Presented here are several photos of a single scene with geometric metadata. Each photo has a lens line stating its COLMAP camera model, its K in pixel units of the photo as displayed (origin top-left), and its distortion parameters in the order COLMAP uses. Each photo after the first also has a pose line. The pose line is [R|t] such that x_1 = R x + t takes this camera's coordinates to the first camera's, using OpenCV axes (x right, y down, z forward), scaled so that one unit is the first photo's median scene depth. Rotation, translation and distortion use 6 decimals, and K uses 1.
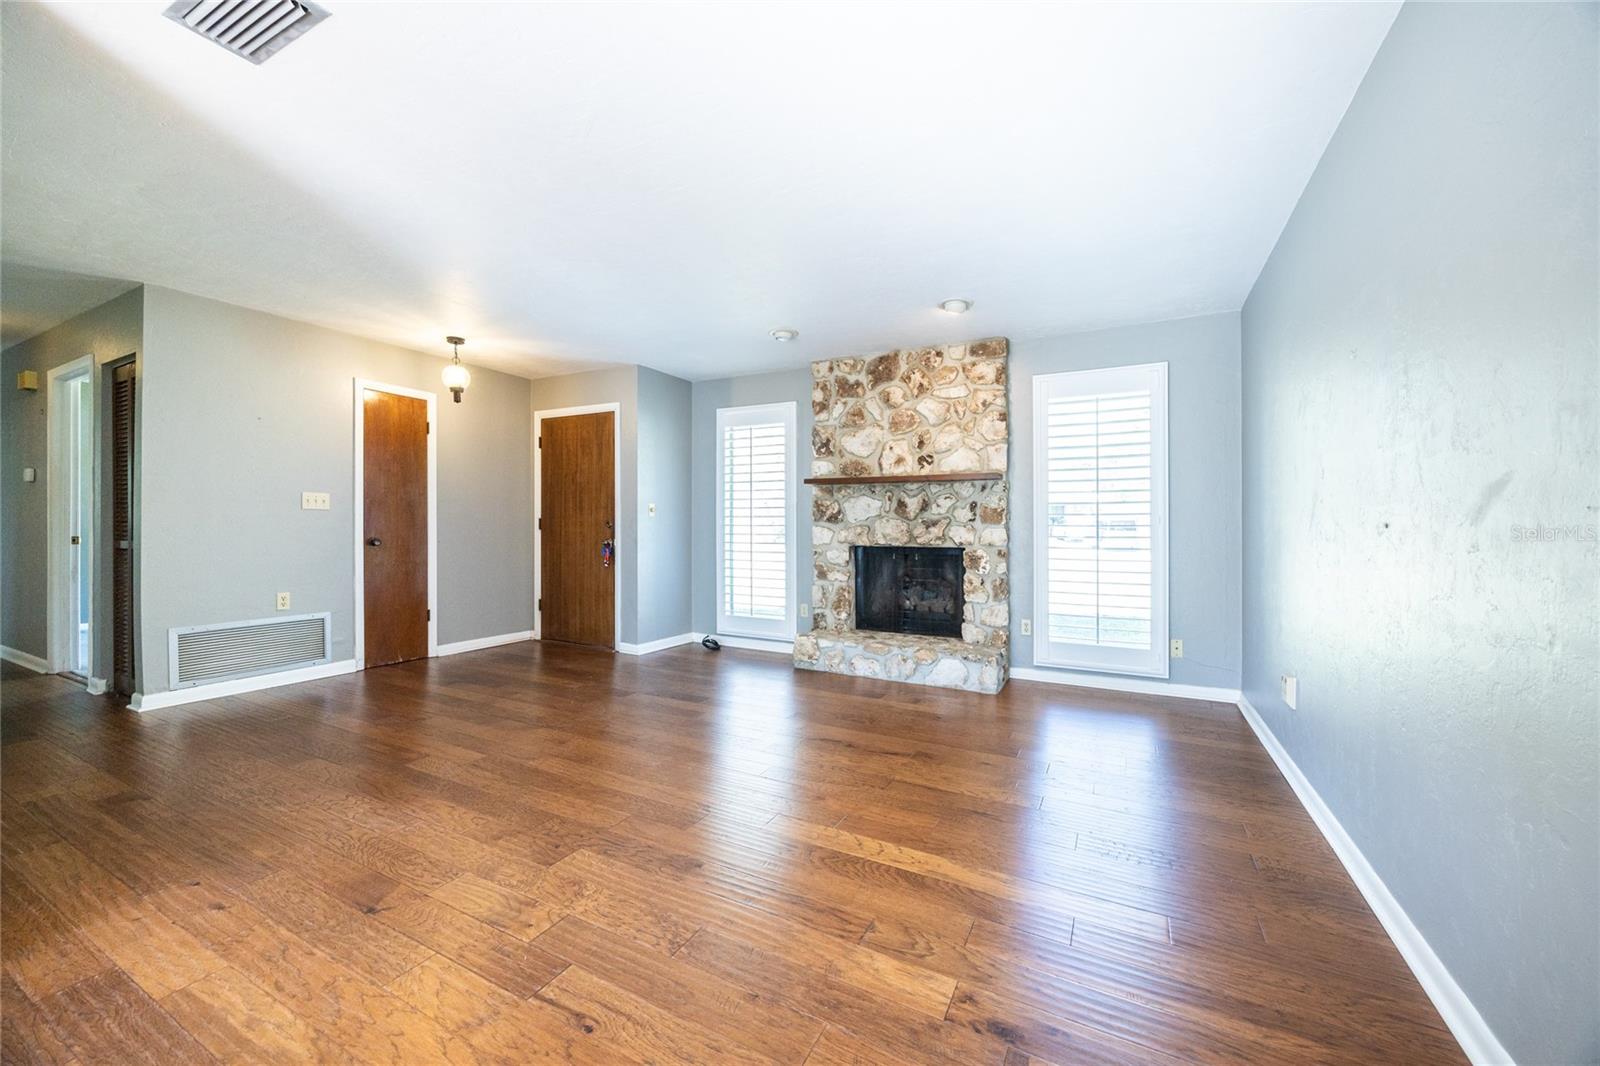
lens RADIAL K [[620.8, 0, 805.1], [0, 620.8, 526.6], [0, 0, 1]] dist [-0.005674, 0.000591]
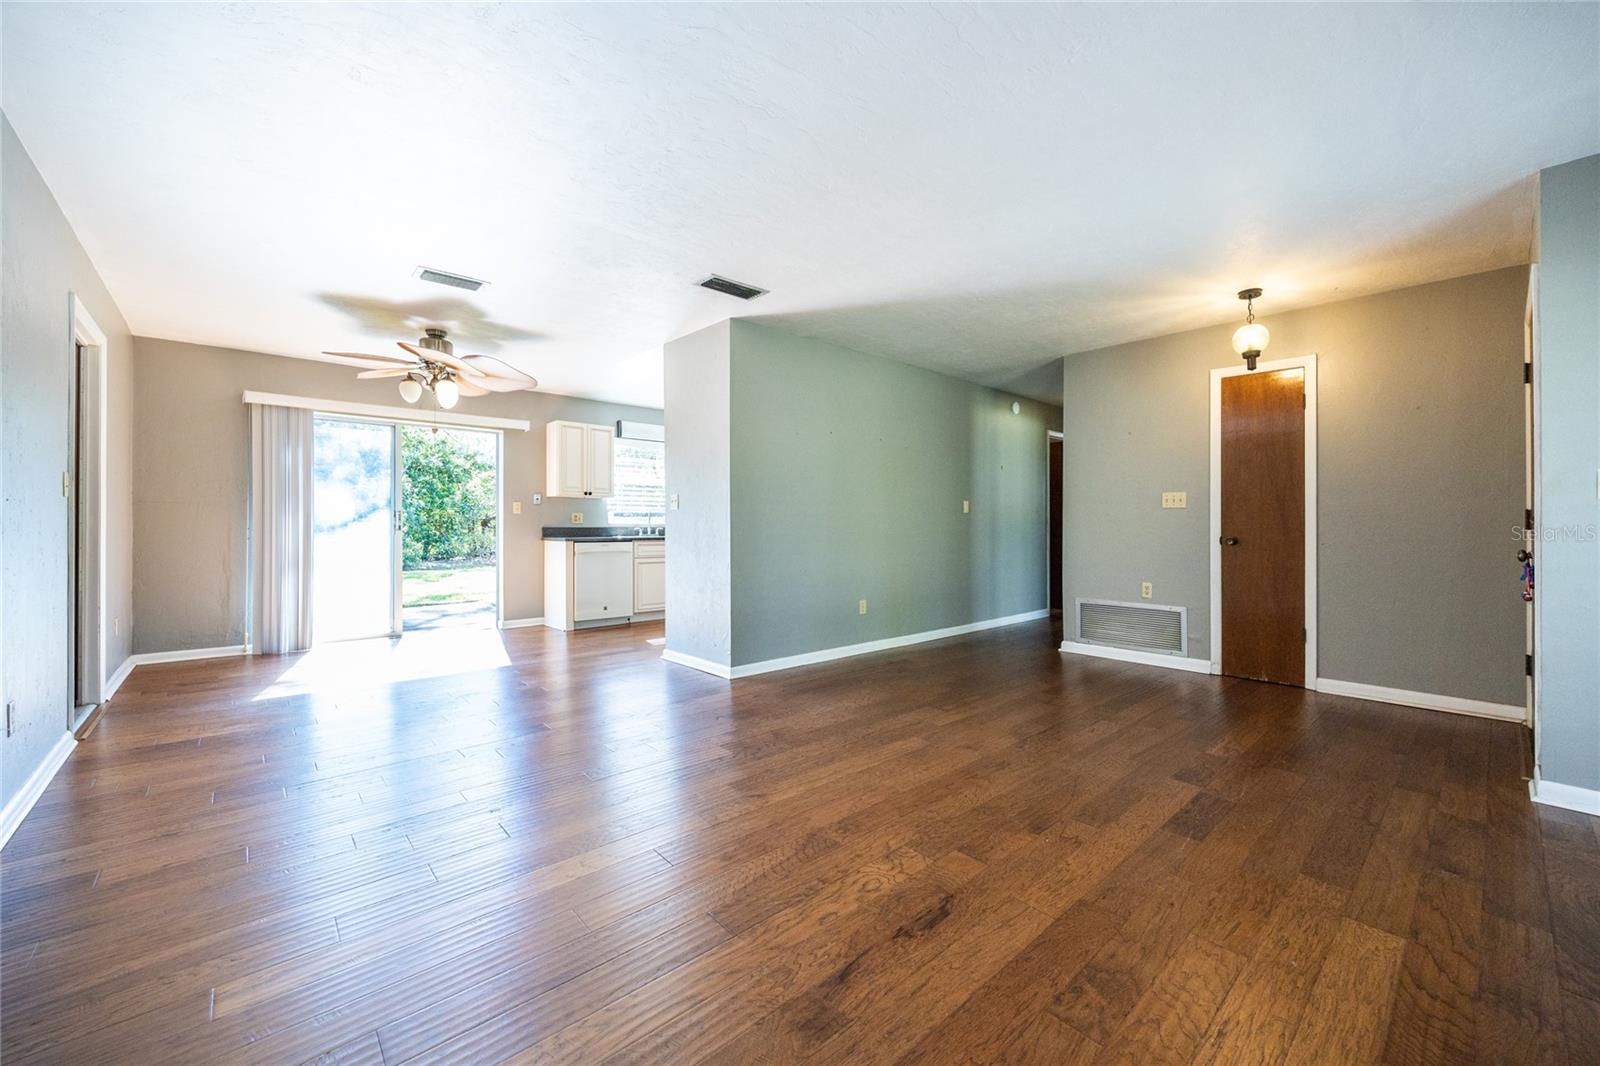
lens RADIAL K [[620.8, 0, 813.9], [0, 620.8, 534.6], [0, 0, 1]] dist [-0.005674, 0.000591]
pose [[-0.345526, 0.012041, -0.938332, 0.379898], [-0.008686, 0.999834, 0.016029, 0.005018], [0.938369, 0.013688, -0.345364, 0.715890]]
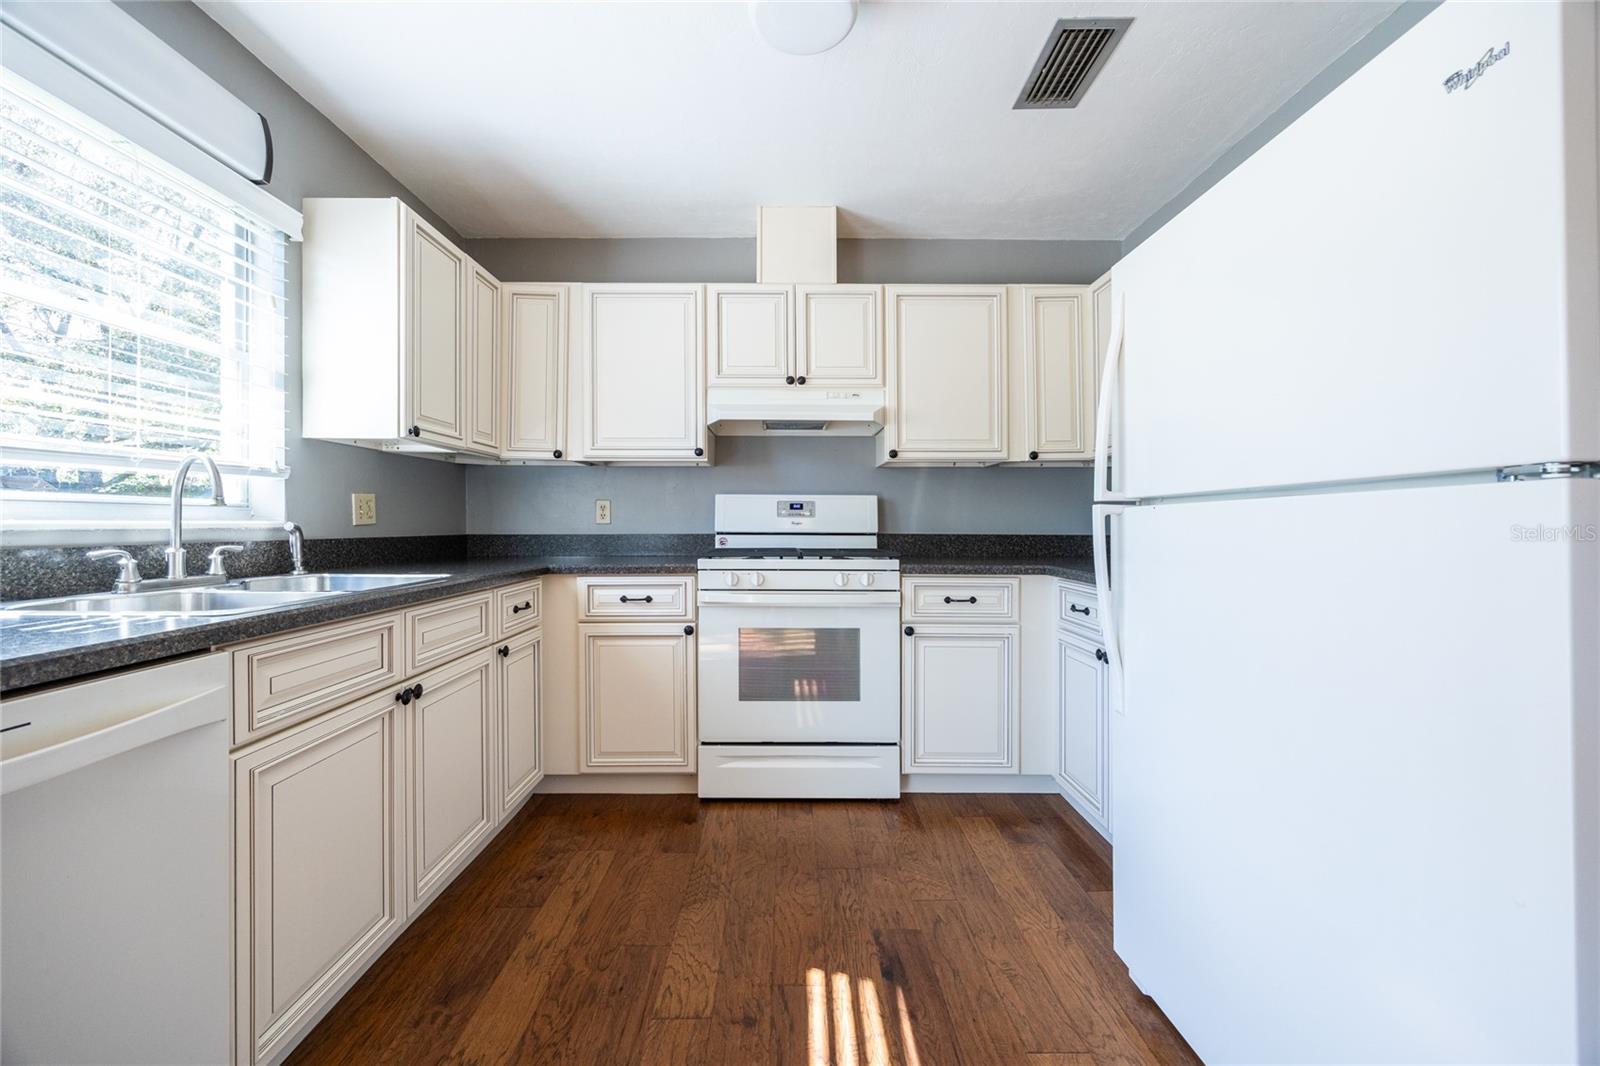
lens RADIAL K [[620.8, 0, 801.6], [0, 620.8, 522.7], [0, 0, 1]] dist [-0.005674, 0.000591]
pose [[0.467778, -0.000297, -0.883846, -0.520136], [-0.010356, 0.999929, -0.005817, 0.002548], [0.883785, 0.011874, 0.467742, -0.083410]]
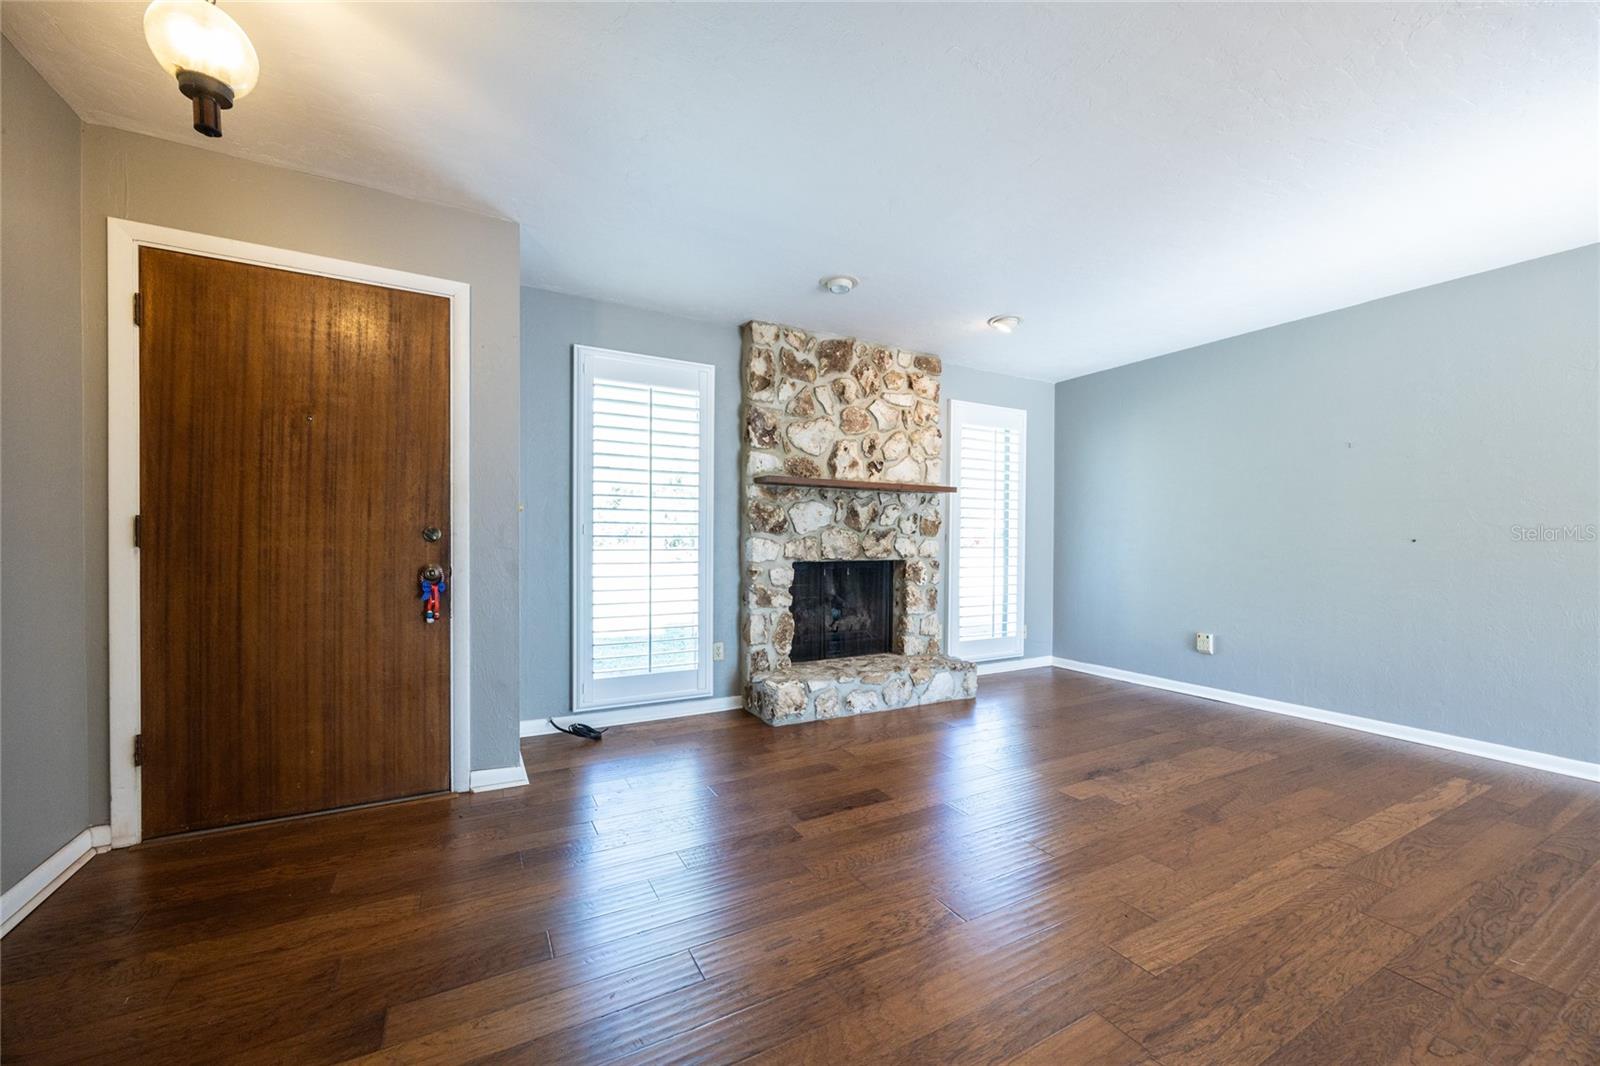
lens RADIAL K [[620.8, 0, 815.0], [0, 620.8, 547.4], [0, 0, 1]] dist [-0.005674, 0.000591]
pose [[0.542813, -0.012265, 0.839764, -0.629990], [-0.001160, 0.999881, 0.015354, -0.001013], [-0.839853, -0.009308, 0.542735, 0.566268]]
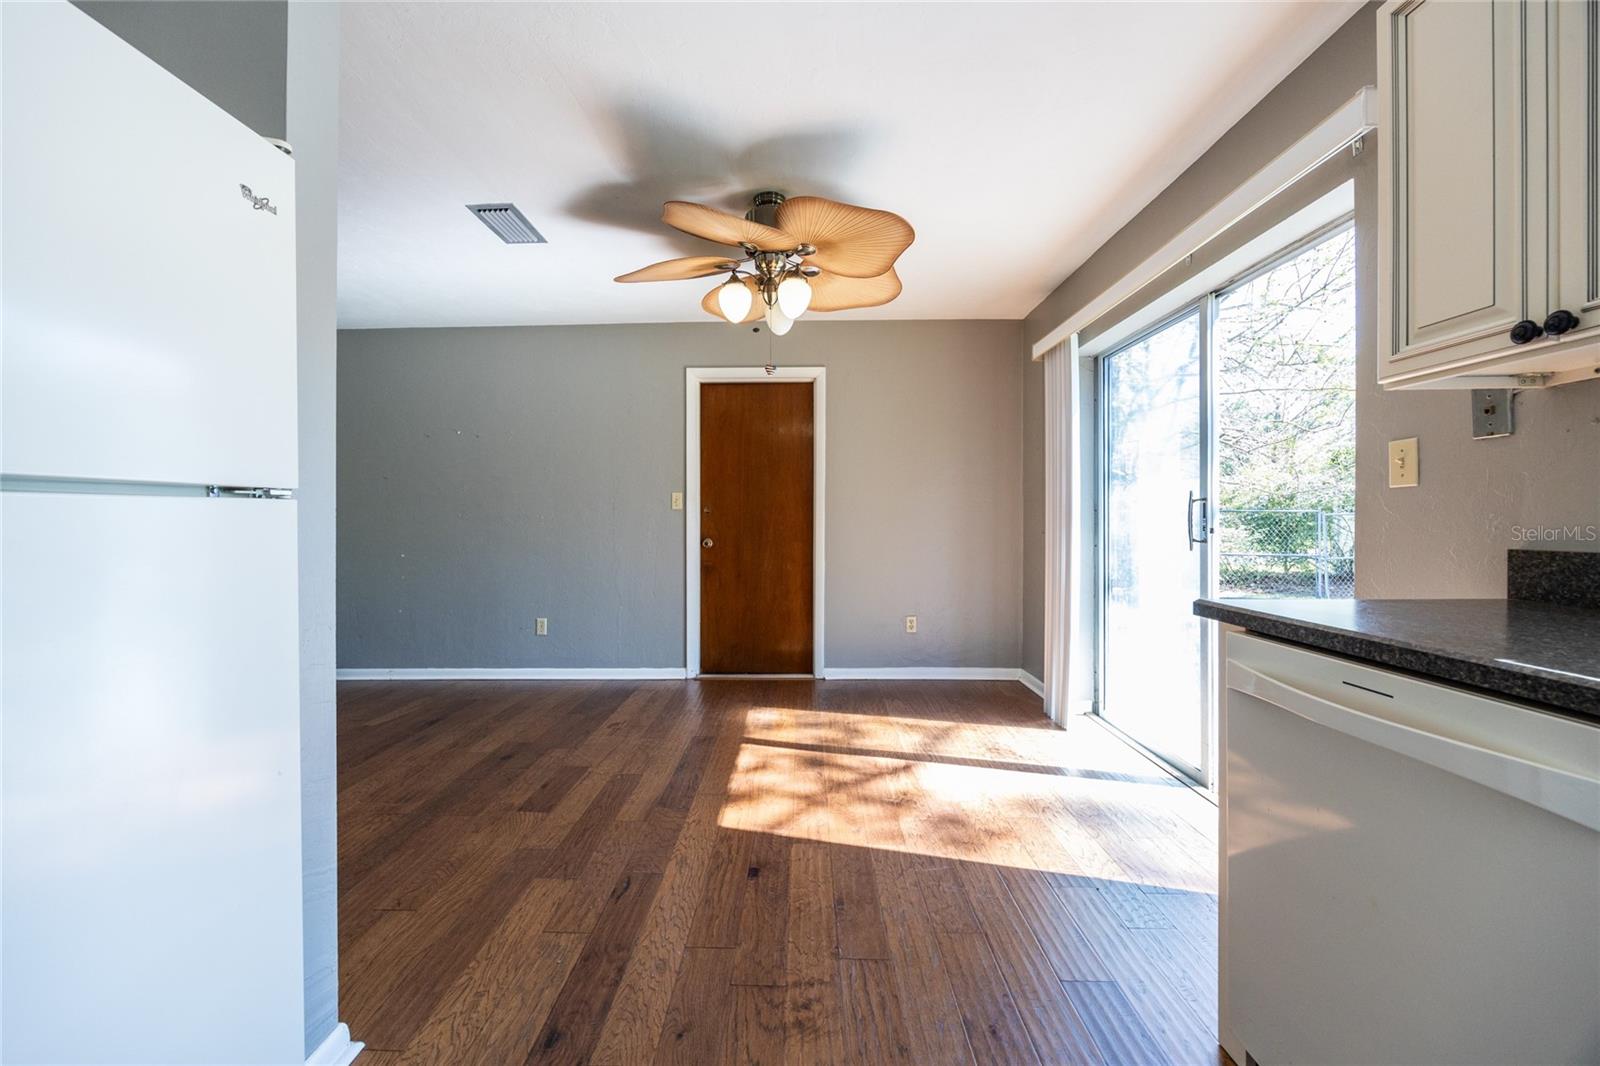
lens RADIAL K [[627.2, 0, 798.4], [0, 627.2, 522.0], [0, 0, 1]] dist [-0.003117, -0.000147]
pose [[-0.447364, -0.002229, 0.894349, -0.839246], [0.011118, 0.999906, 0.008054, -0.001541], [-0.894283, 0.013546, -0.447297, 0.060500]]
